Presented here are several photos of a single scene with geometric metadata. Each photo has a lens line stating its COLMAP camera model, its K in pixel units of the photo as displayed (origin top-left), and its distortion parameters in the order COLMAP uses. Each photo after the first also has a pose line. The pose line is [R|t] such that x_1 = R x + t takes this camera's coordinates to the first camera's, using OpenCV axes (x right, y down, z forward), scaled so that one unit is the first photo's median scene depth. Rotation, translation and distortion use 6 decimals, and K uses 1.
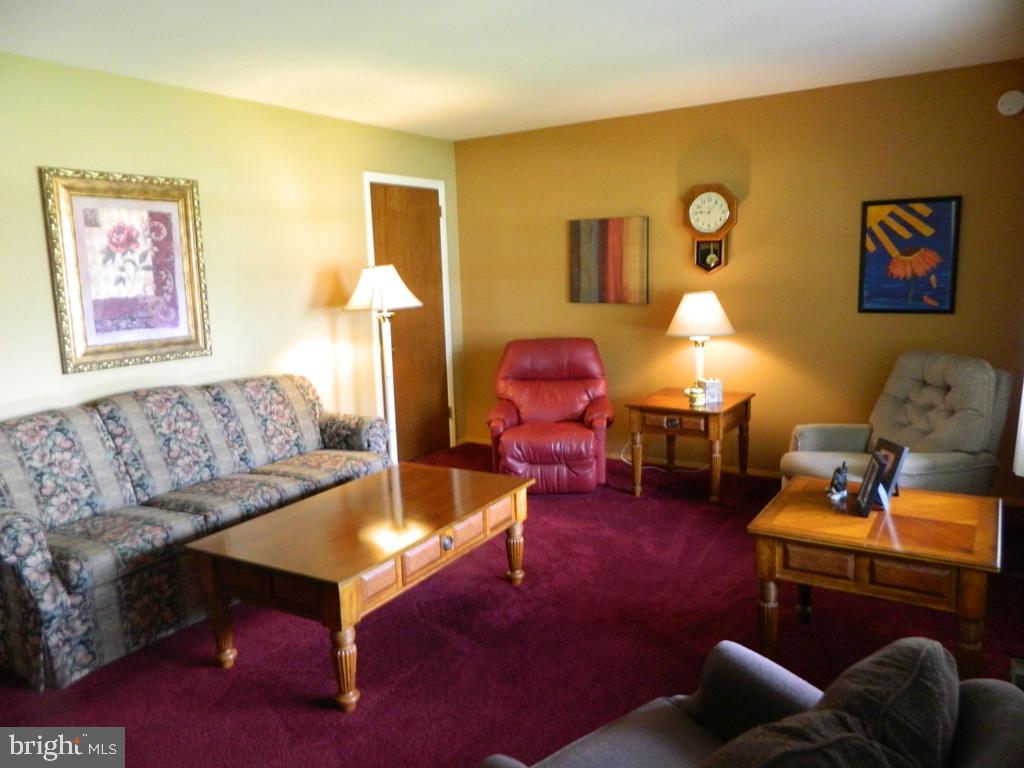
lens RADIAL K [[751.6, 0, 509.2], [0, 751.6, 379.6], [0, 0, 1]] dist [0.004378, 0.004554]
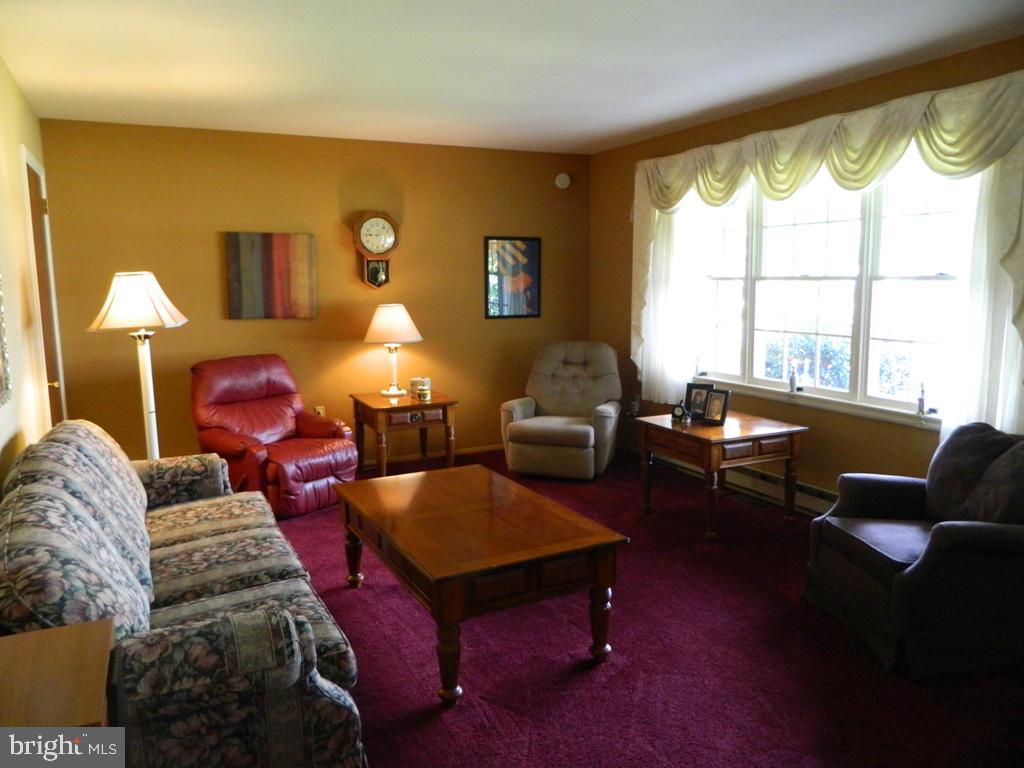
lens RADIAL K [[751.6, 0, 509.2], [0, 751.6, 379.6], [0, 0, 1]] dist [0.004378, 0.004554]
pose [[0.528160, -0.087855, 0.844588, -0.608066], [0.122429, 0.992120, 0.026641, -0.011693], [-0.840273, 0.089332, 0.534754, 0.243794]]
